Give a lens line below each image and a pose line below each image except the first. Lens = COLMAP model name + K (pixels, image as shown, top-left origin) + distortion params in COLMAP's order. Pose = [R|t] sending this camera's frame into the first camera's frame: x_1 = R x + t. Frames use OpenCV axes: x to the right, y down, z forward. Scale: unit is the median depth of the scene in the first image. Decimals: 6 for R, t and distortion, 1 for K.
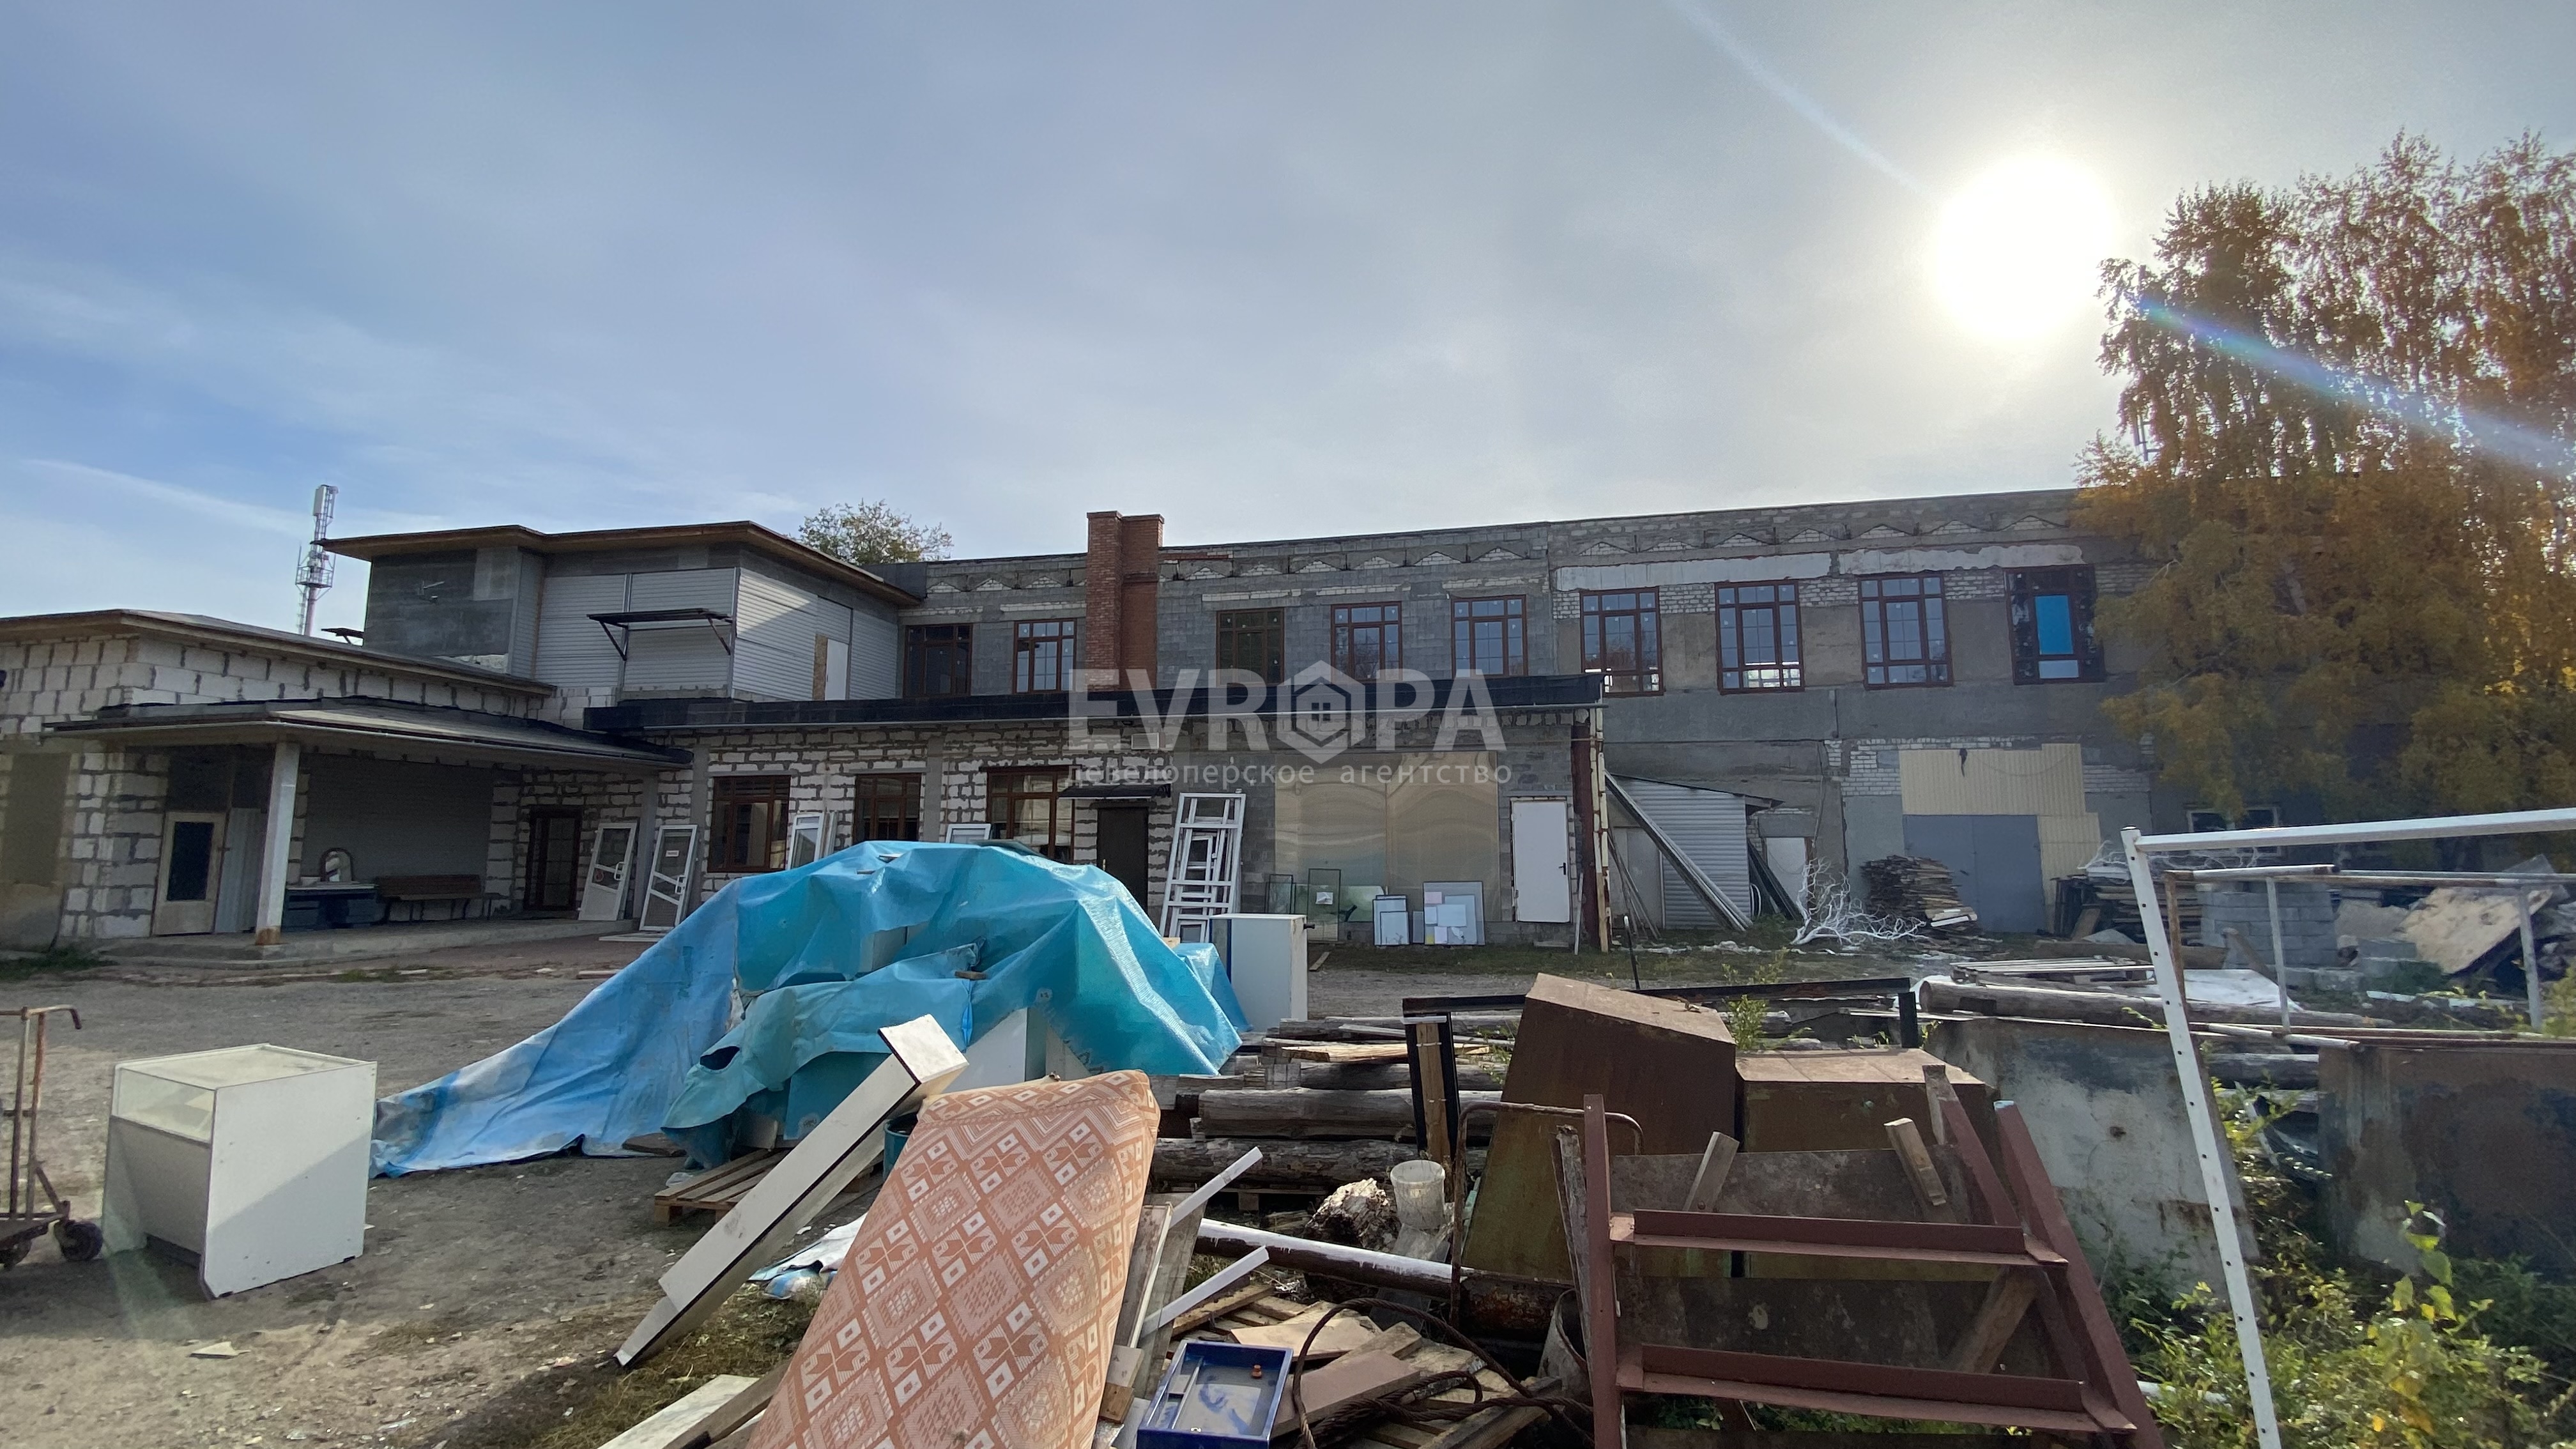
lens RADIAL K [[1027.2, 0, 1294.9], [0, 1027.2, 735.2], [0, 0, 1]] dist [0.036626, -0.029621]
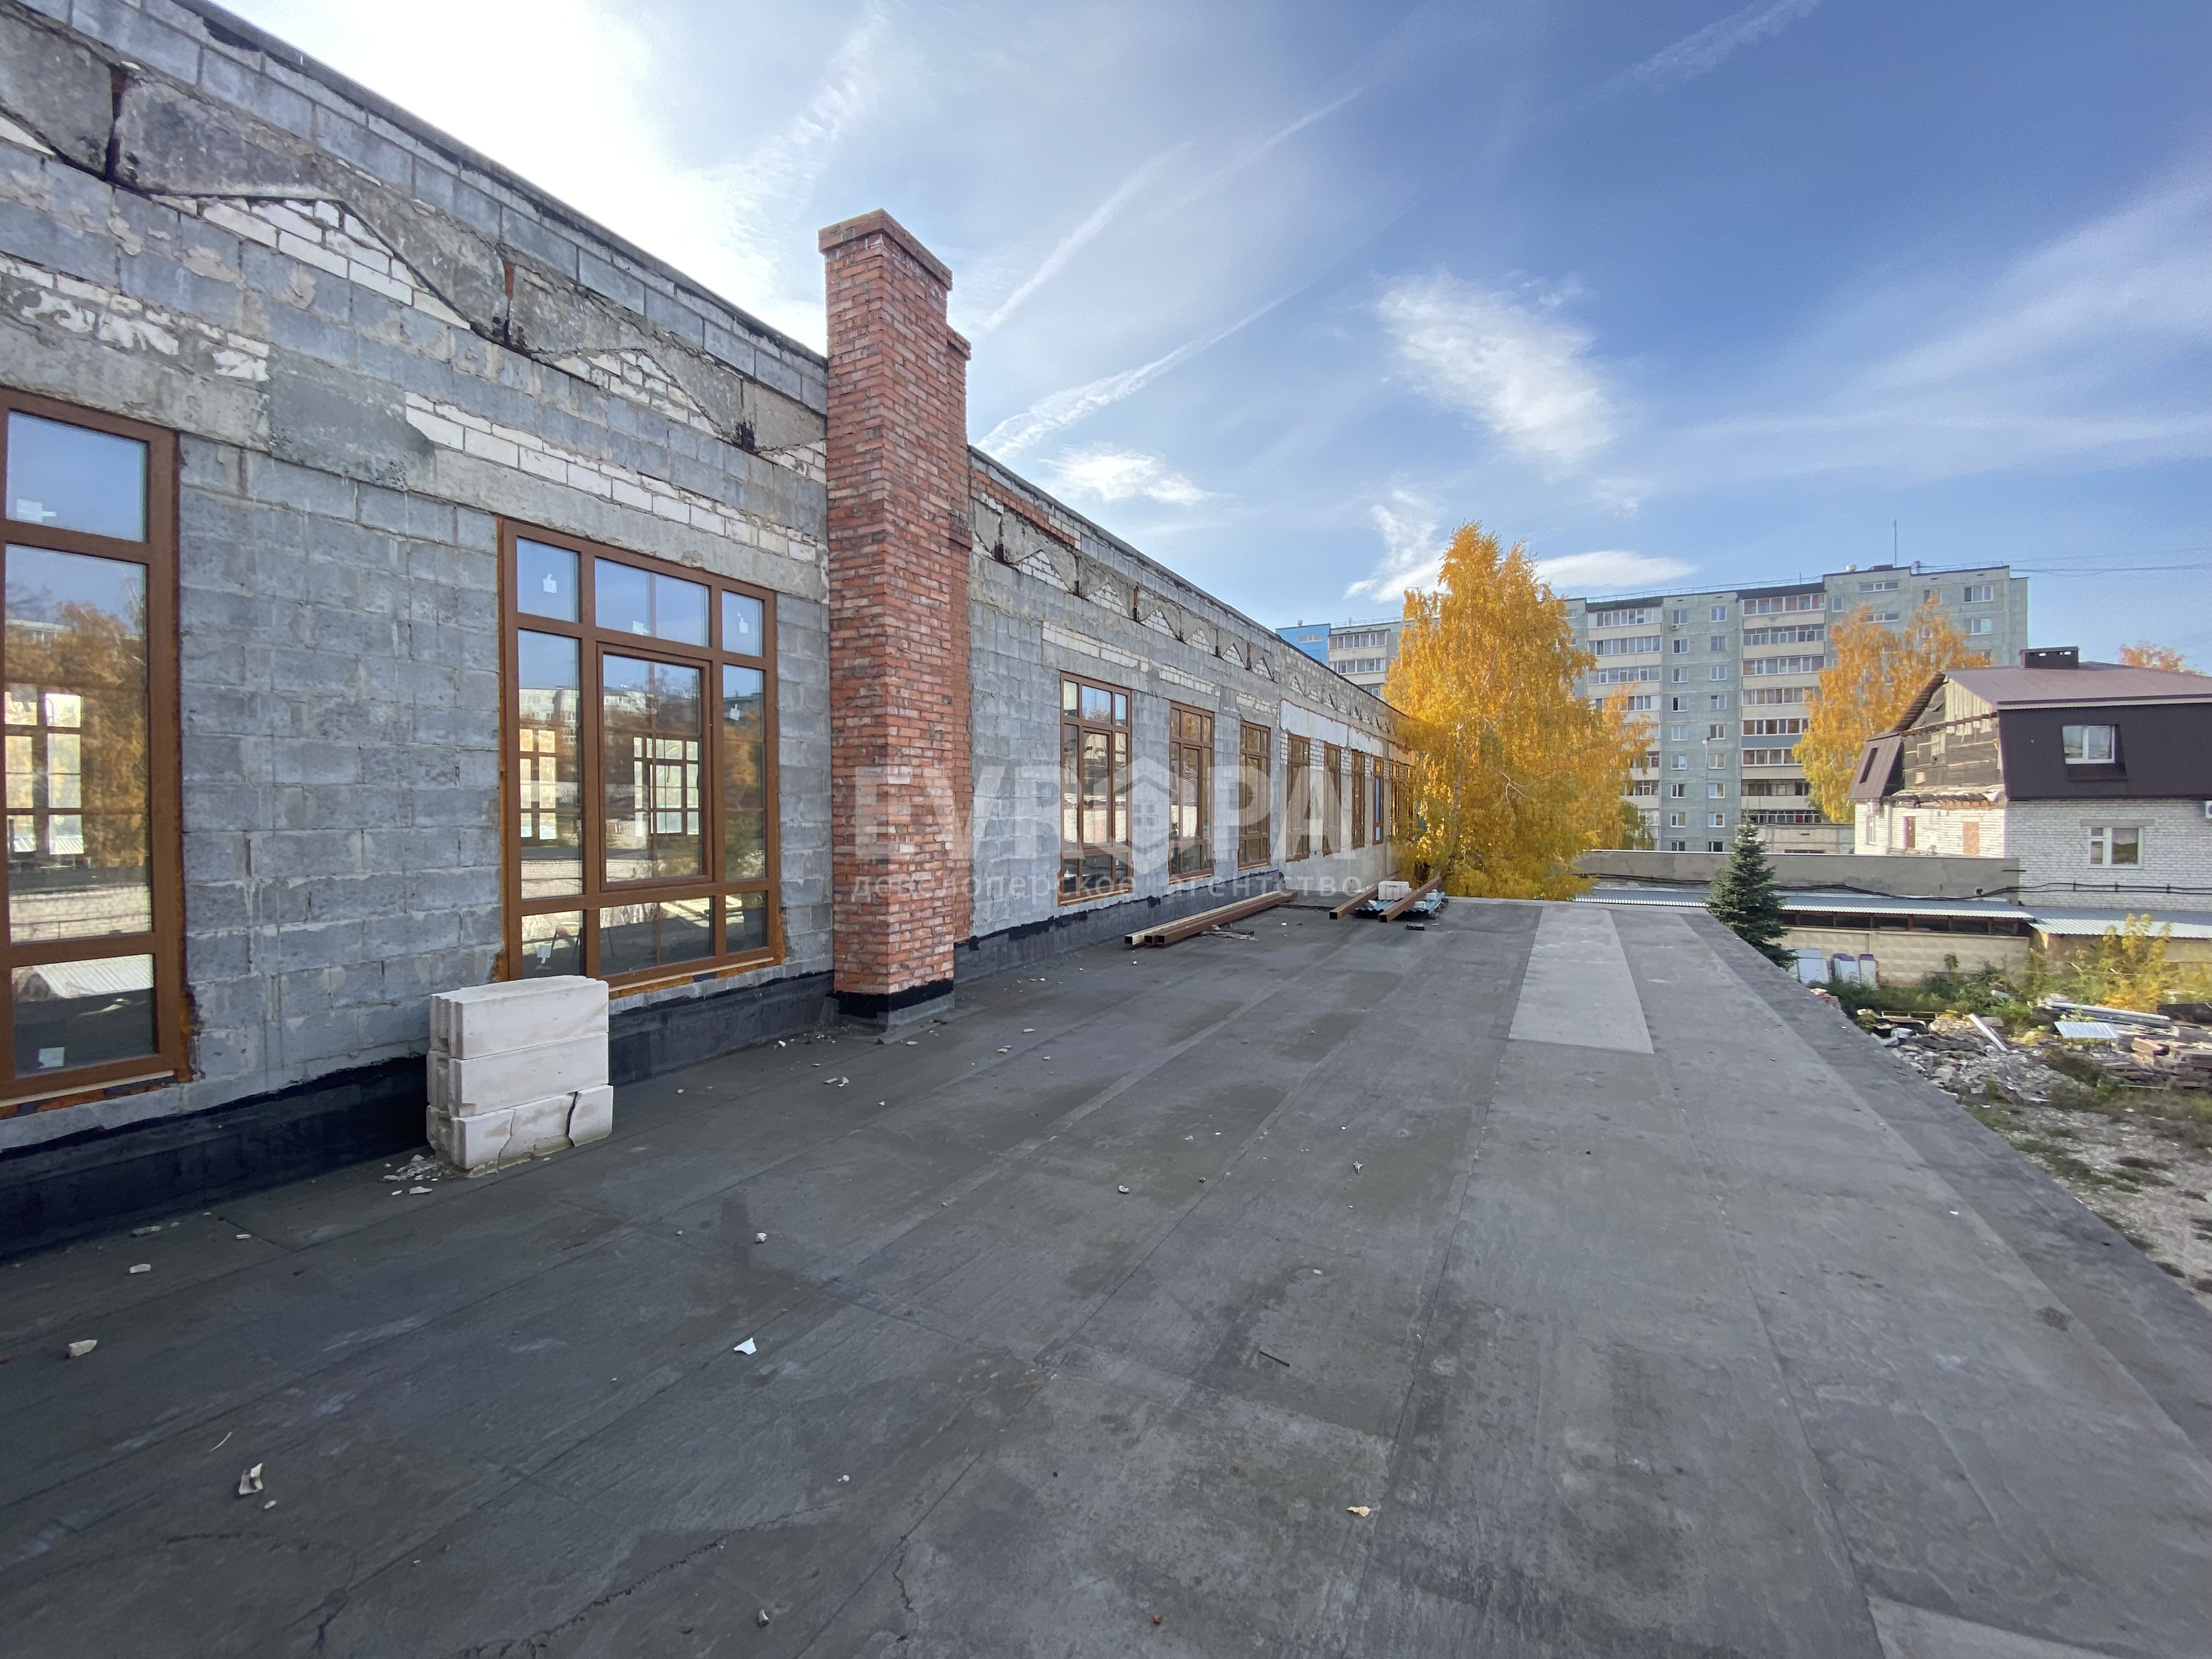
lens RADIAL K [[893.9, 0, 1106.8], [0, 893.9, 800.7], [0, 0, 1]] dist [-0.000499, -0.013800]
pose [[0.242461, 0.001751, 0.970160, -0.503688], [-0.113692, 0.993159, 0.026622, -0.096520], [-0.963476, -0.116754, 0.241002, 1.067291]]
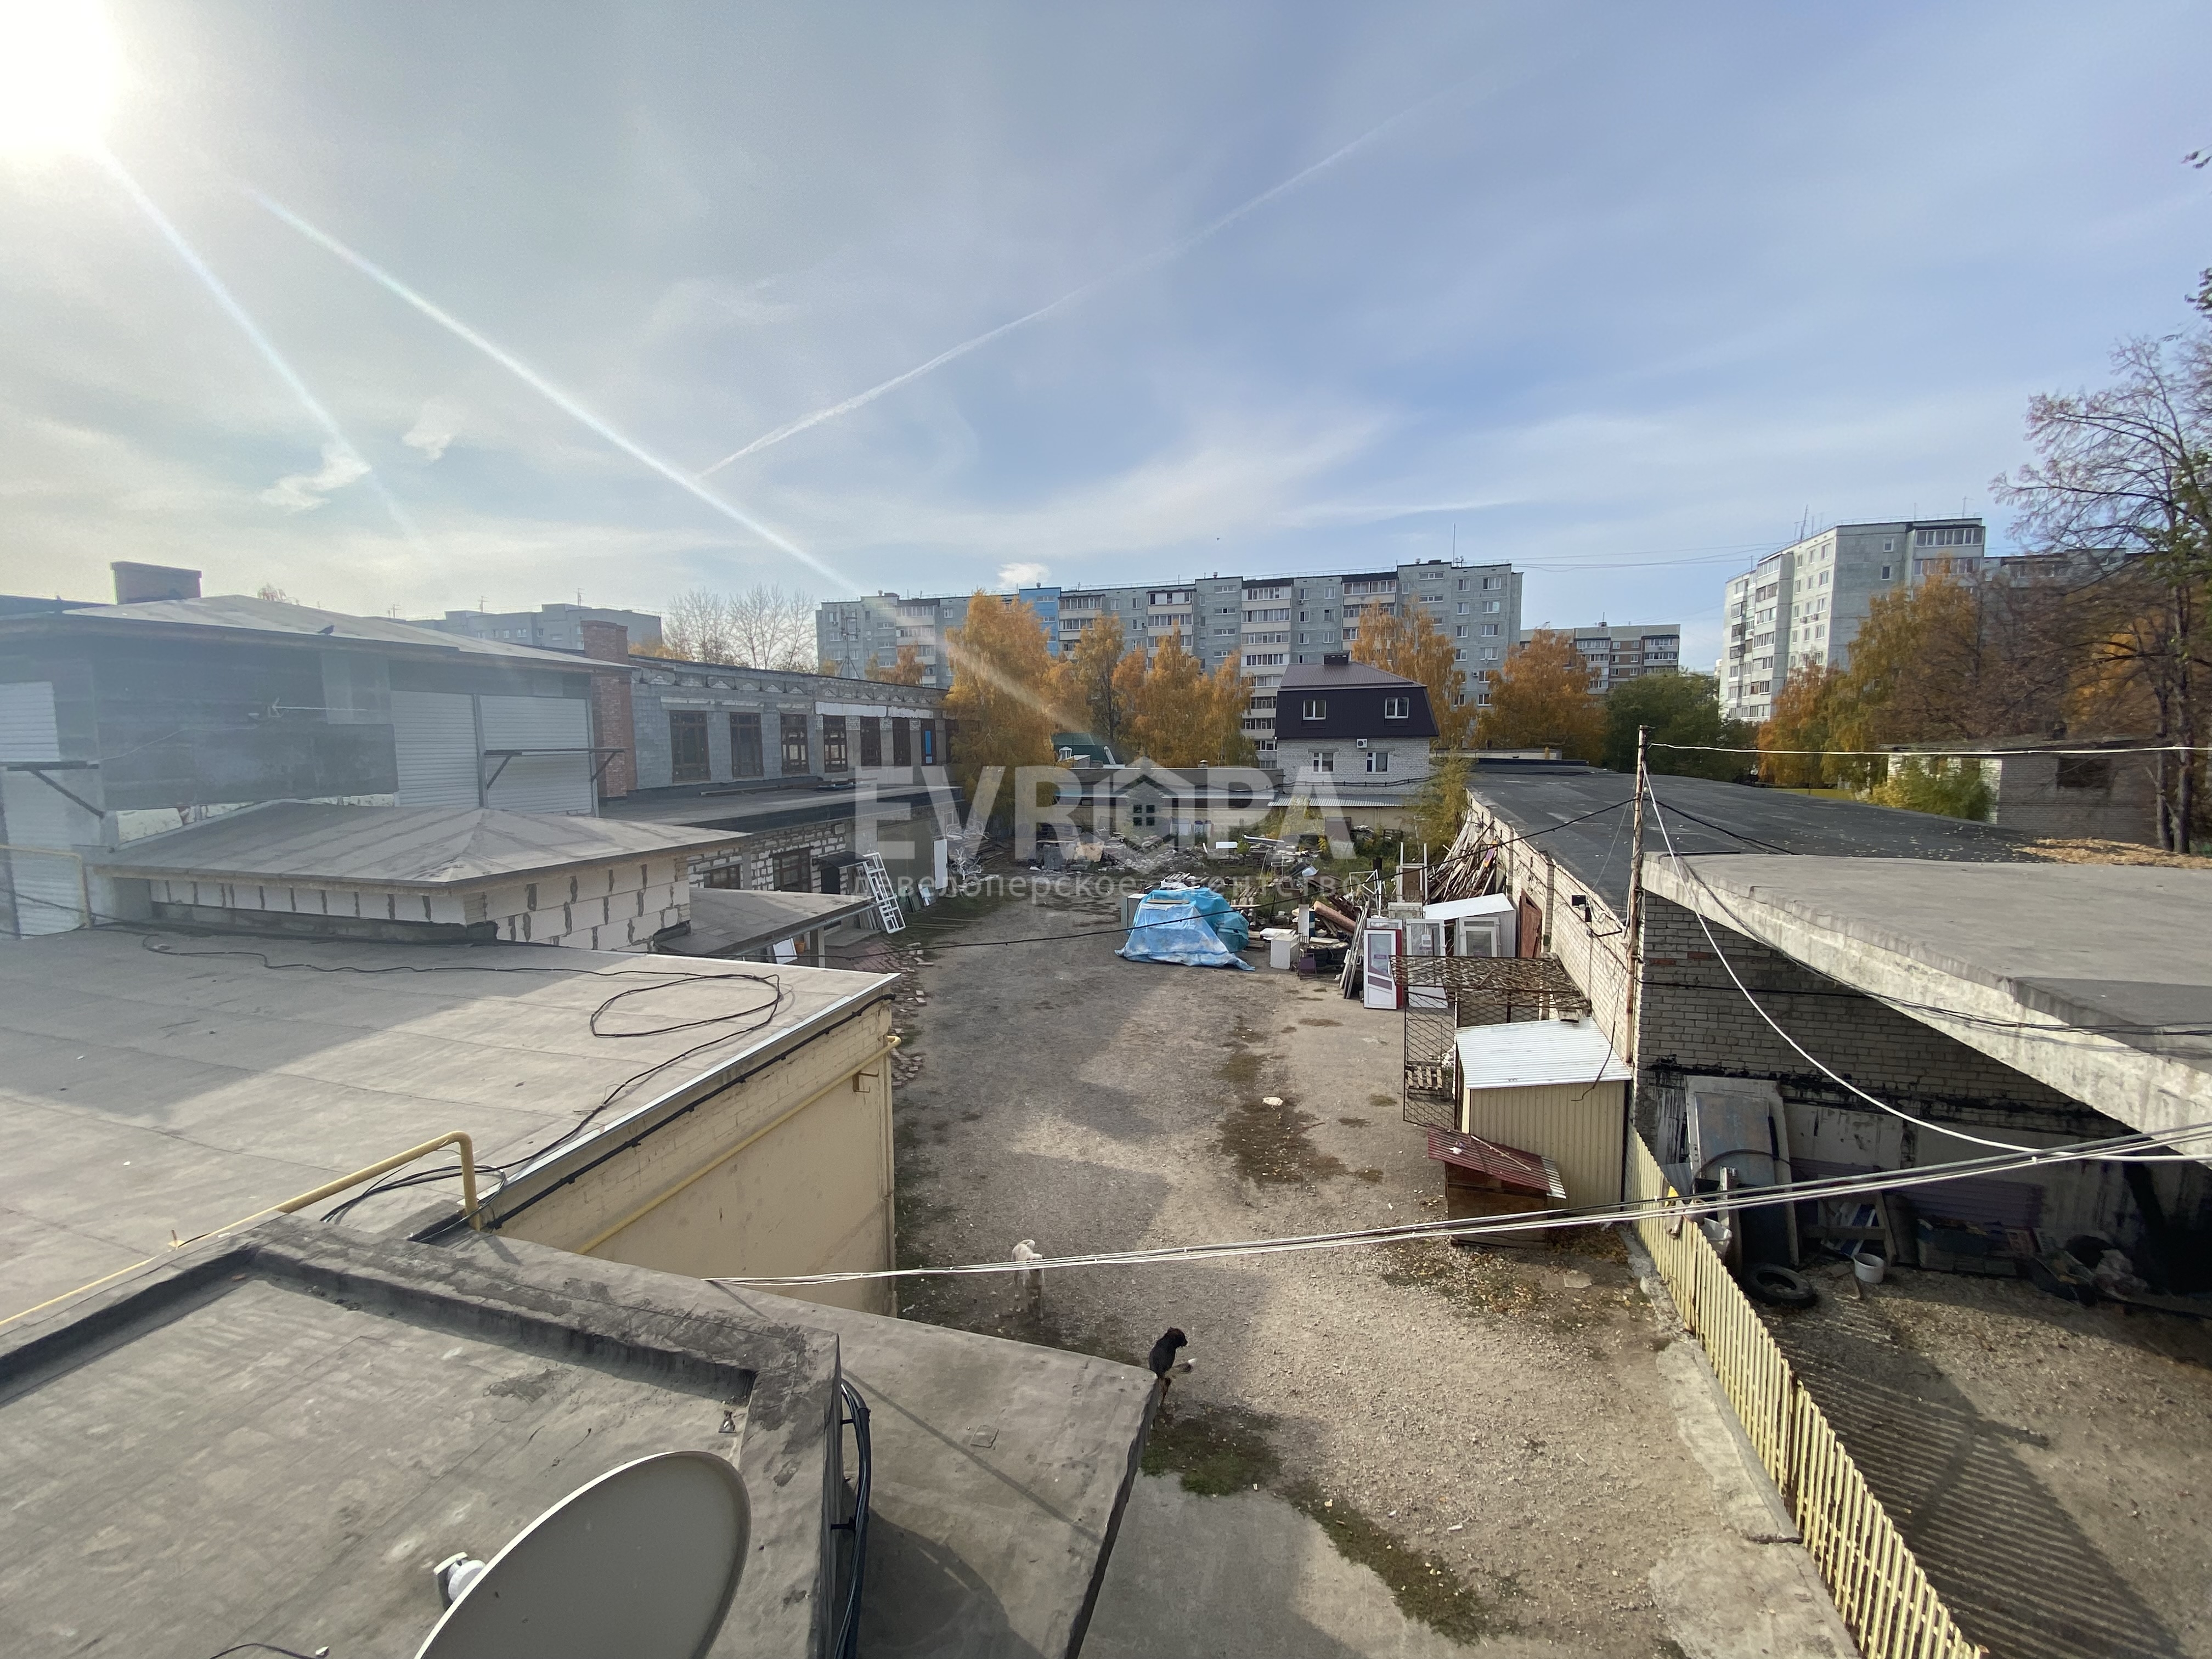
lens RADIAL K [[897.5, 0, 1105.0], [0, 897.5, 831.9], [0, 0, 1]] dist [0.009627, -0.017028]
pose [[0.069568, -0.111474, 0.991329, -1.476122], [-0.108322, 0.987017, 0.118591, -0.198757], [-0.991679, -0.115633, 0.056590, 0.412205]]
